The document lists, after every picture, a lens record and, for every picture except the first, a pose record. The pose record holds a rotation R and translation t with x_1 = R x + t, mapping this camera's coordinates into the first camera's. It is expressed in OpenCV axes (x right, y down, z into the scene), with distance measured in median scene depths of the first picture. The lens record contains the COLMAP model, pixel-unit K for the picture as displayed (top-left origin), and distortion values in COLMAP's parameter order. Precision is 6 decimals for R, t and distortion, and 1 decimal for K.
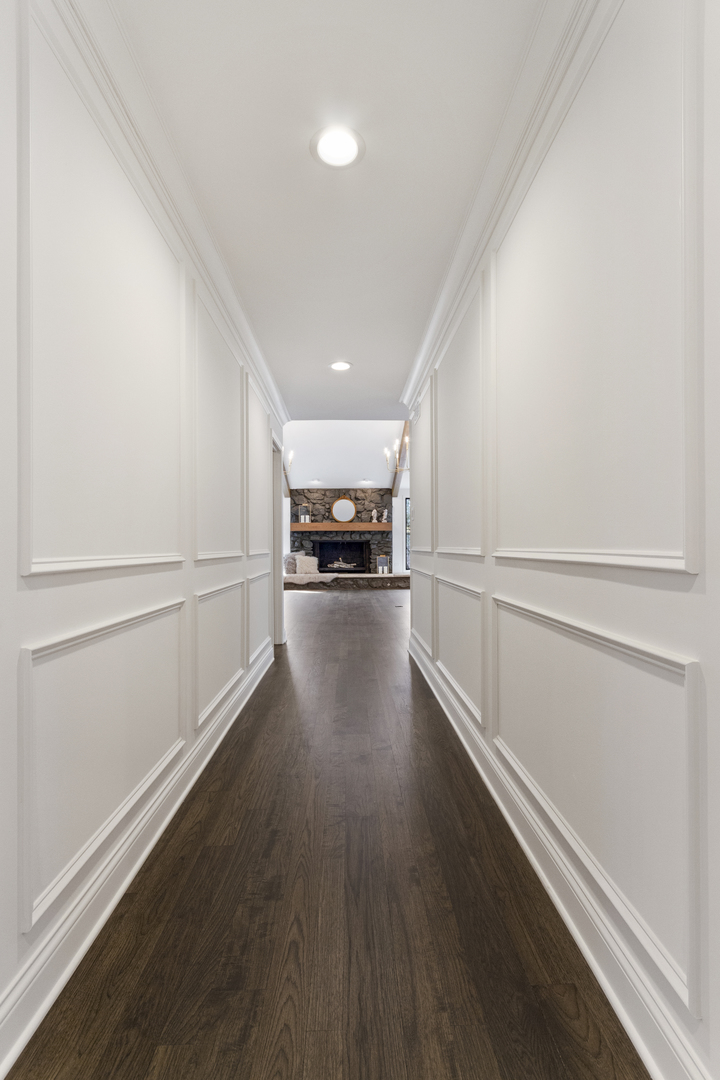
lens RADIAL K [[498.7, 0, 360.5], [0, 498.7, 538.5], [0, 0, 1]] dist [0.000606, 0.000645]
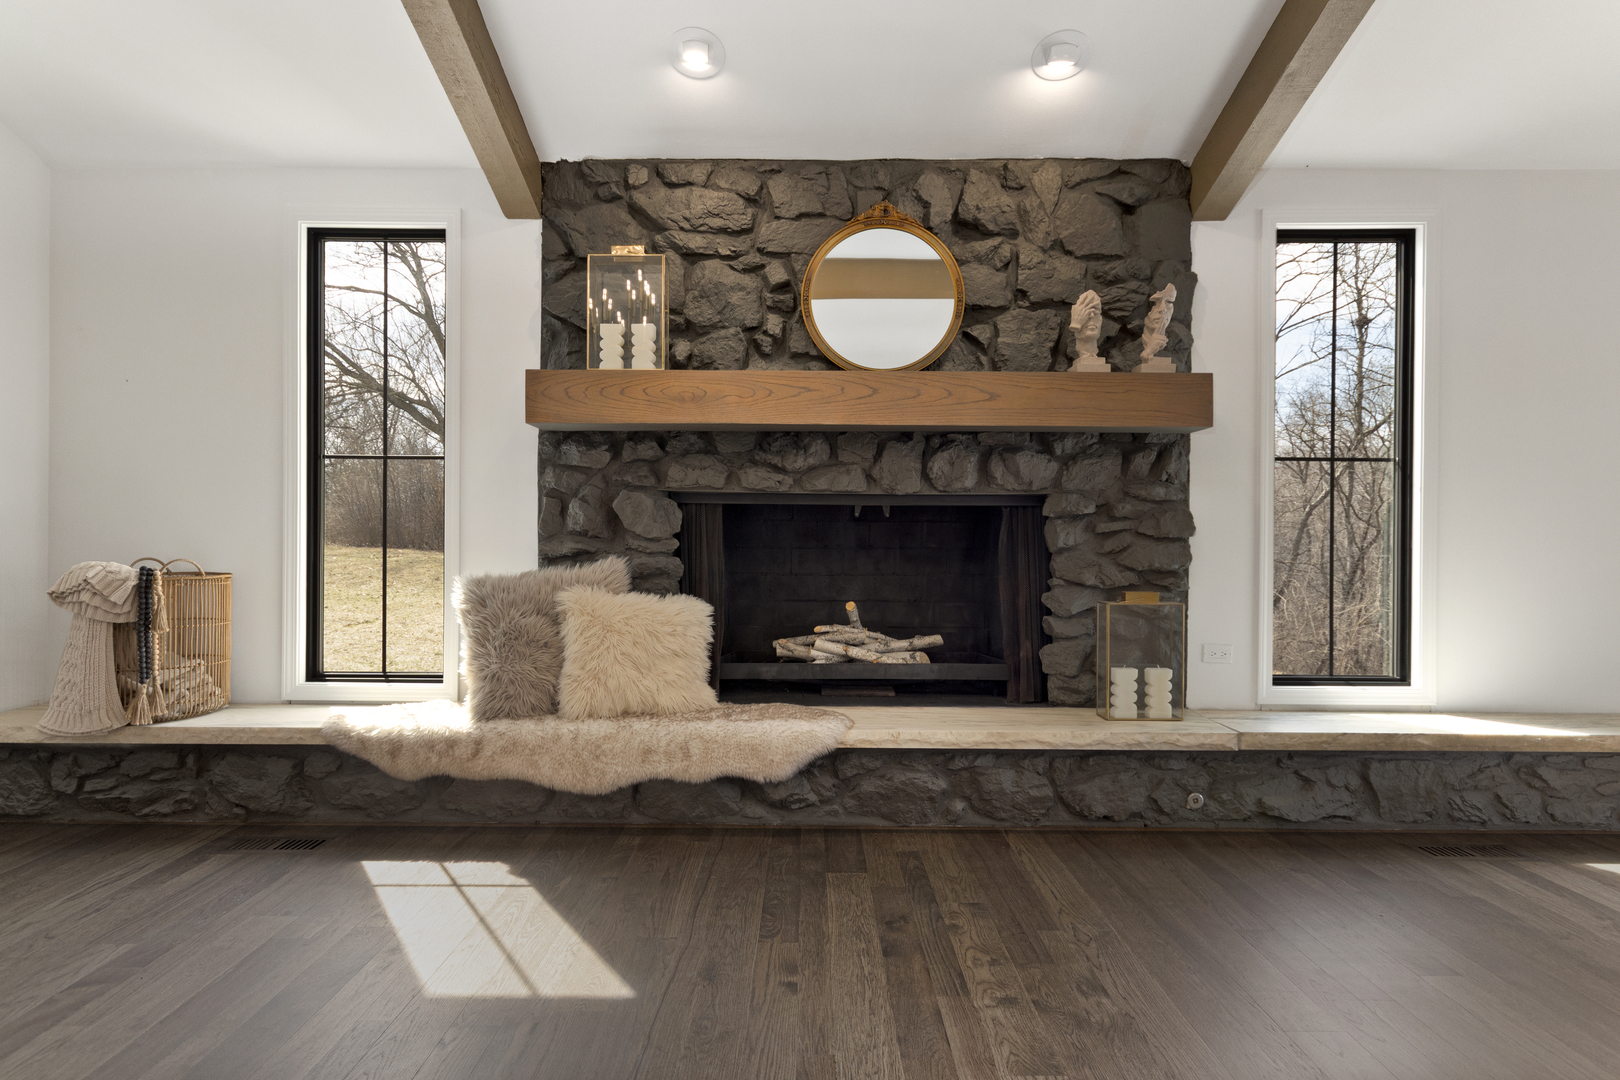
lens RADIAL K [[853.5, 0, 811.6], [0, 853.5, 530.1], [0, 0, 1]] dist [0.008436, 0.000664]
pose [[0.999686, 0.011226, -0.022401, -0.048592], [-0.010967, 0.999872, 0.011612, 0.012369], [0.022529, -0.011363, 0.999682, 0.734180]]
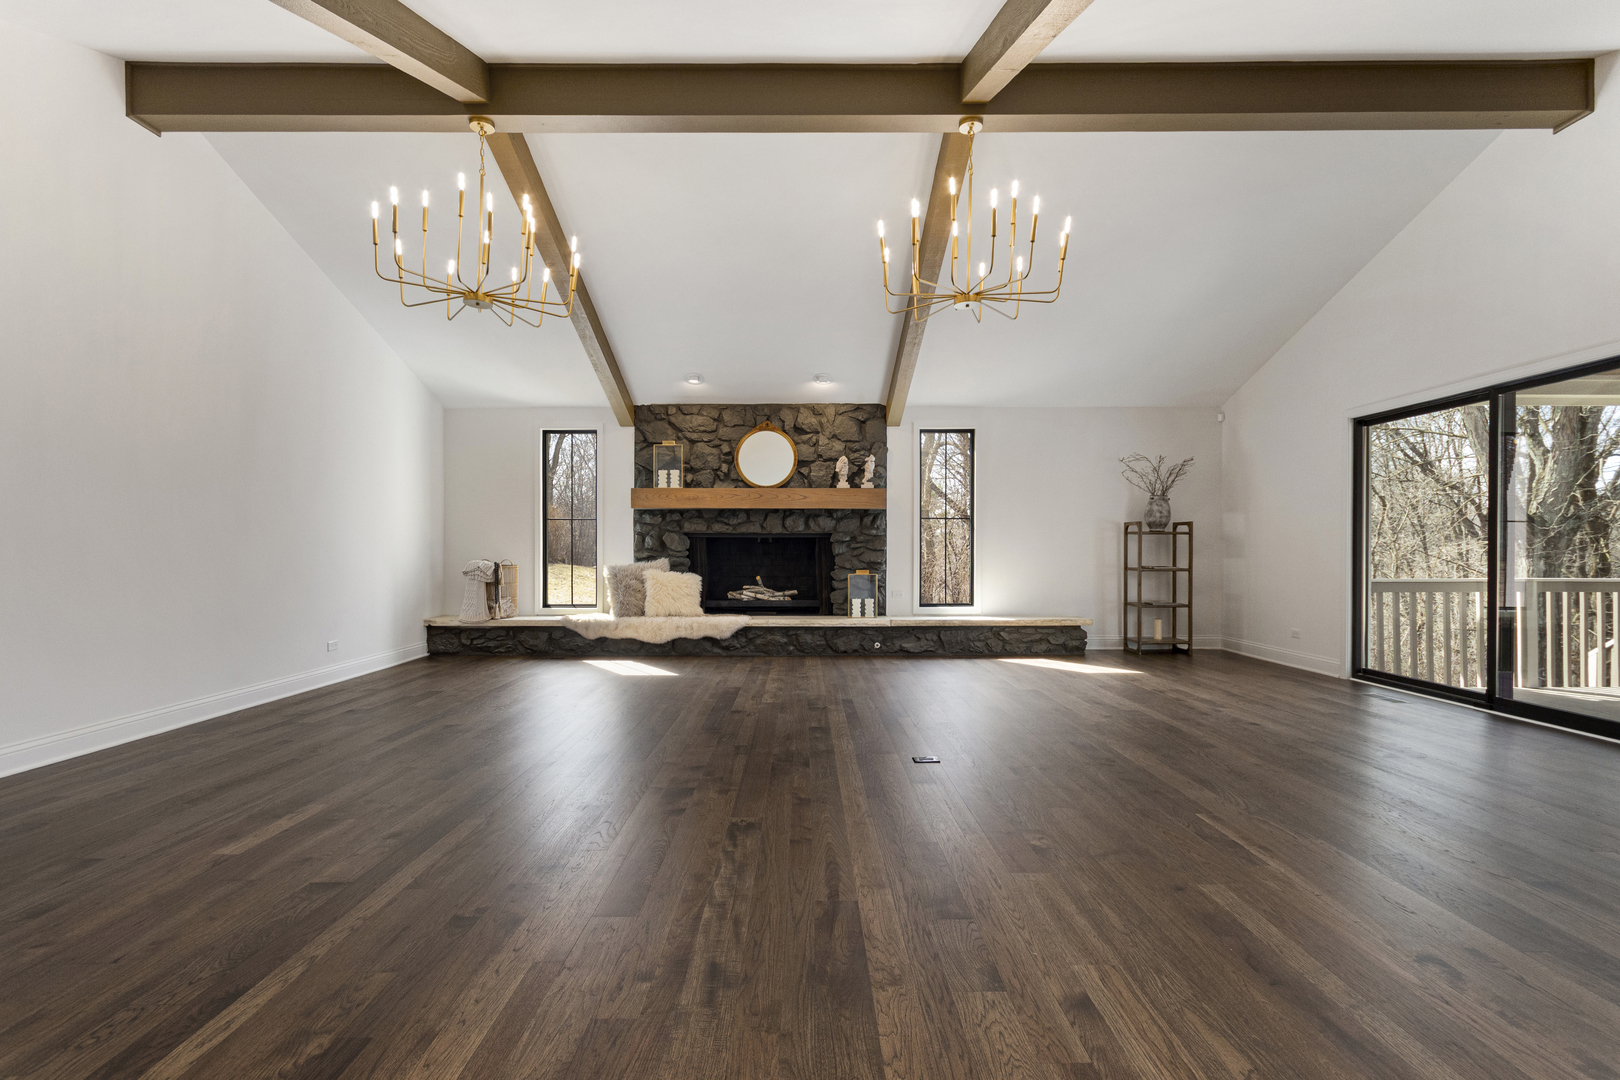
lens RADIAL K [[748.1, 0, 810.9], [0, 748.1, 544.0], [0, 0, 1]] dist [0.000606, 0.000645]
pose [[0.999817, 0.005539, -0.018303, 0.014001], [-0.005279, 0.999885, 0.014209, 0.003765], [0.018380, -0.014109, 0.999732, 0.396844]]
